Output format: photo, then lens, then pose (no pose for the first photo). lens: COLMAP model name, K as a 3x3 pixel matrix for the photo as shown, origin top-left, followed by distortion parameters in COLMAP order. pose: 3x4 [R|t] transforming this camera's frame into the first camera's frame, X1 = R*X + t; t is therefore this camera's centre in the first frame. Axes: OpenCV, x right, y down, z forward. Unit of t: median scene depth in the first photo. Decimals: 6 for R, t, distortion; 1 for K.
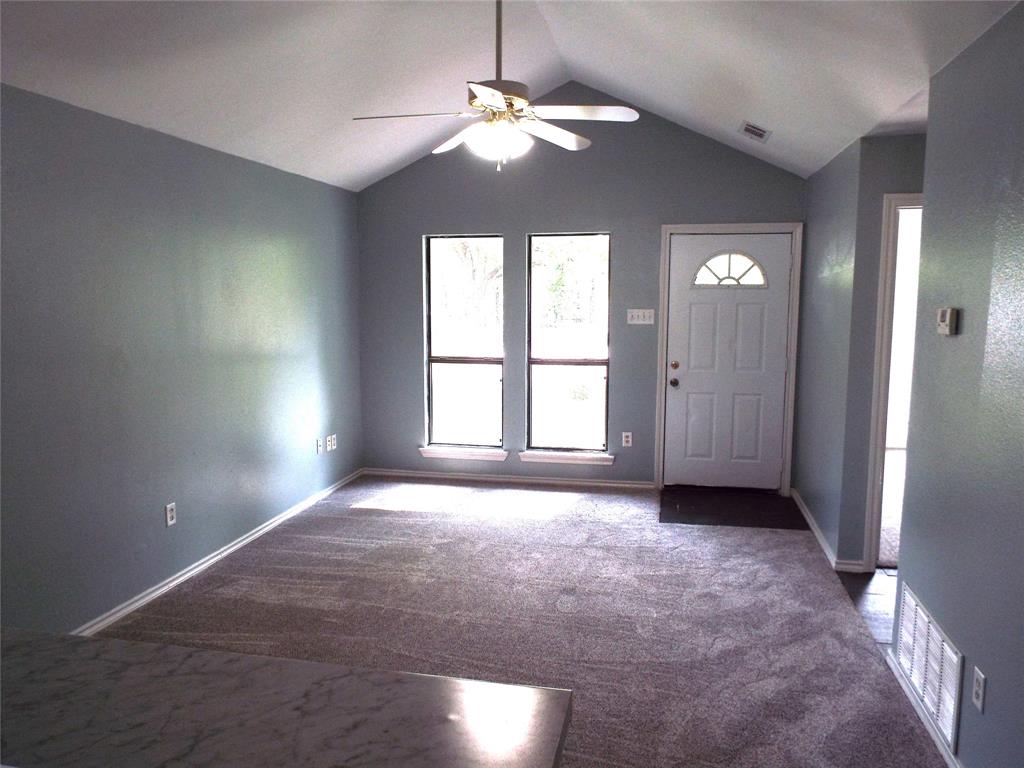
lens RADIAL K [[729.3, 0, 516.0], [0, 729.3, 381.7], [0, 0, 1]] dist [0.002102, -0.001203]
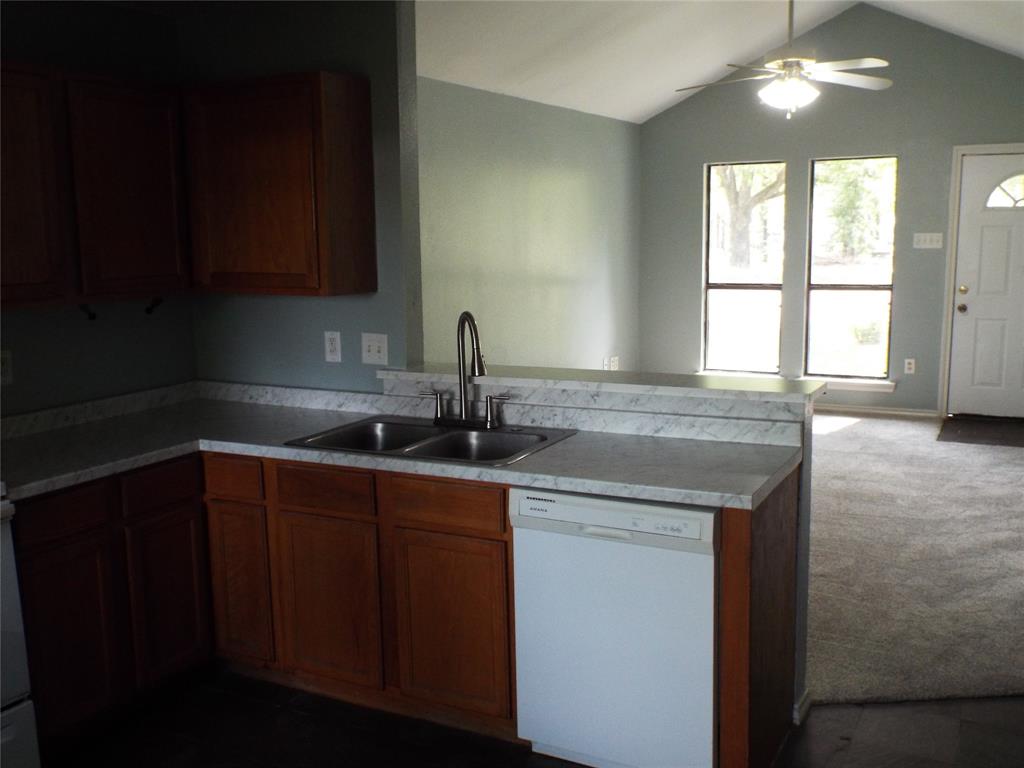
lens RADIAL K [[954.9, 0, 511.5], [0, 954.9, 391.5], [0, 0, 1]] dist [-0.032098, 0.000000]
pose [[0.960664, 0.028471, -0.276249, -0.009733], [-0.013162, 0.998281, 0.057116, 0.049327], [0.277400, -0.051233, 0.959388, -0.401639]]
